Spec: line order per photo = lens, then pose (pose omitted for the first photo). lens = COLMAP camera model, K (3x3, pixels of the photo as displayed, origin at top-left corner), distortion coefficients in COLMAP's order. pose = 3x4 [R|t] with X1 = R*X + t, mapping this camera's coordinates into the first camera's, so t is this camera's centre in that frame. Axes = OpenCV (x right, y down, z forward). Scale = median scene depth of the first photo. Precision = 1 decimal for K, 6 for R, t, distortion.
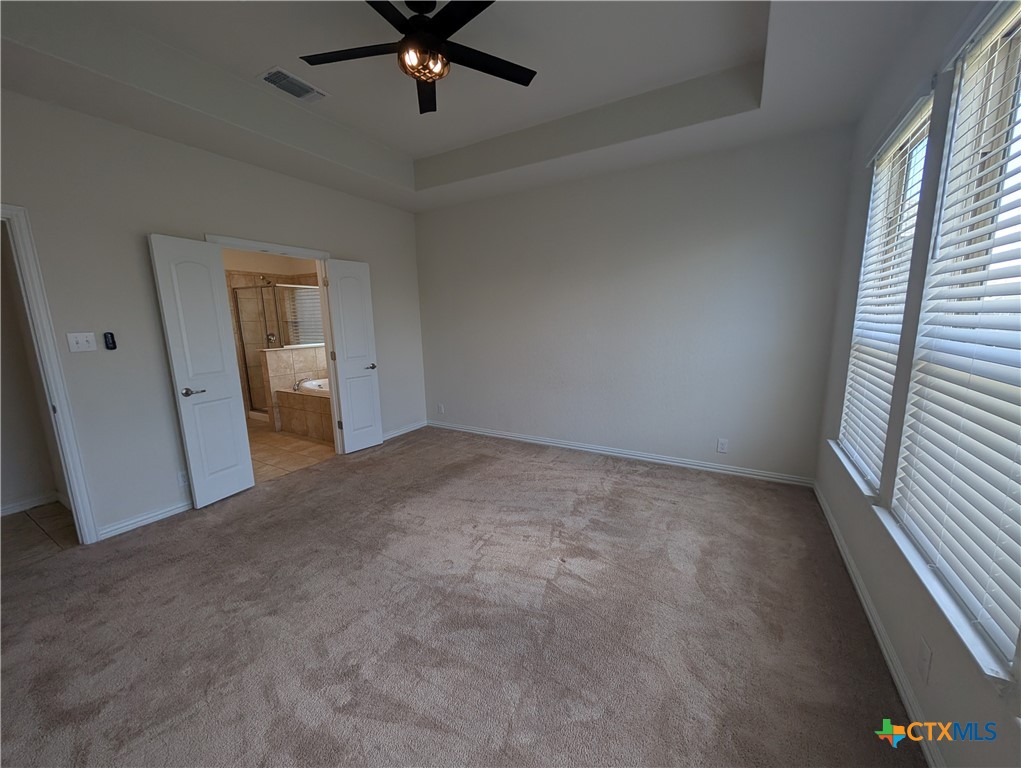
lens RADIAL K [[388.5, 0, 510.5], [0, 388.5, 384.0], [0, 0, 1]] dist [0.000708, 0.000030]
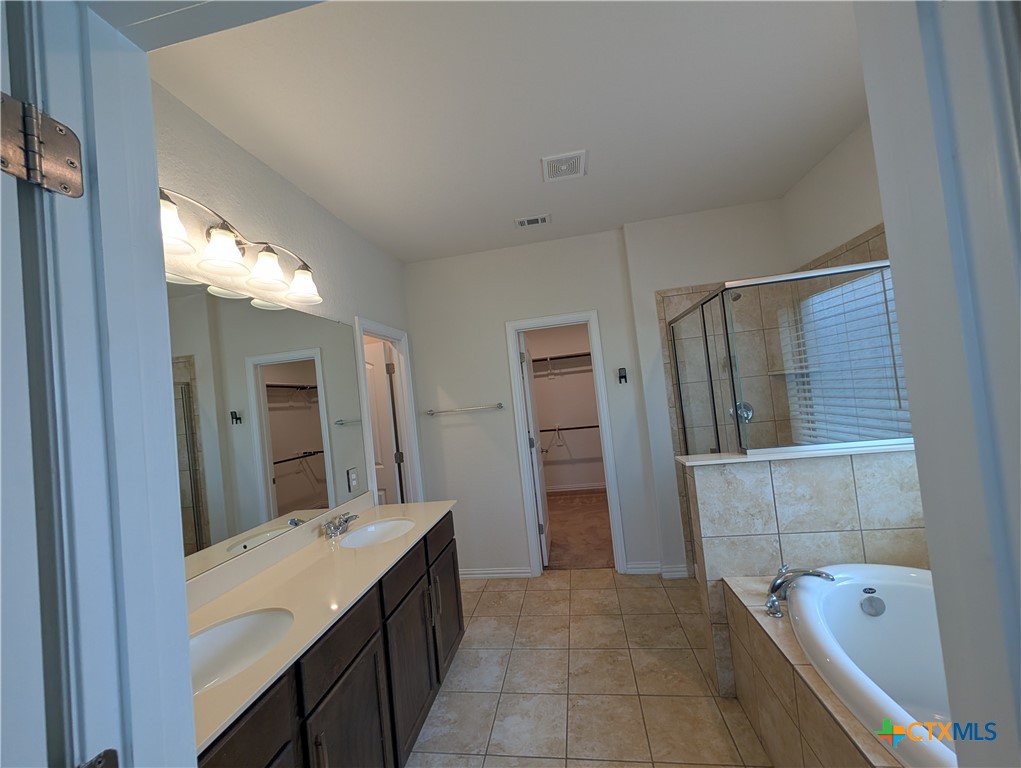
lens RADIAL K [[388.5, 0, 510.5], [0, 388.5, 384.0], [0, 0, 1]] dist [0.000708, 0.000030]
pose [[0.359669, -0.034132, -0.932455, -0.297811], [-0.062522, 0.996203, -0.060582, -0.115642], [0.930983, 0.080088, 0.356170, 0.609347]]
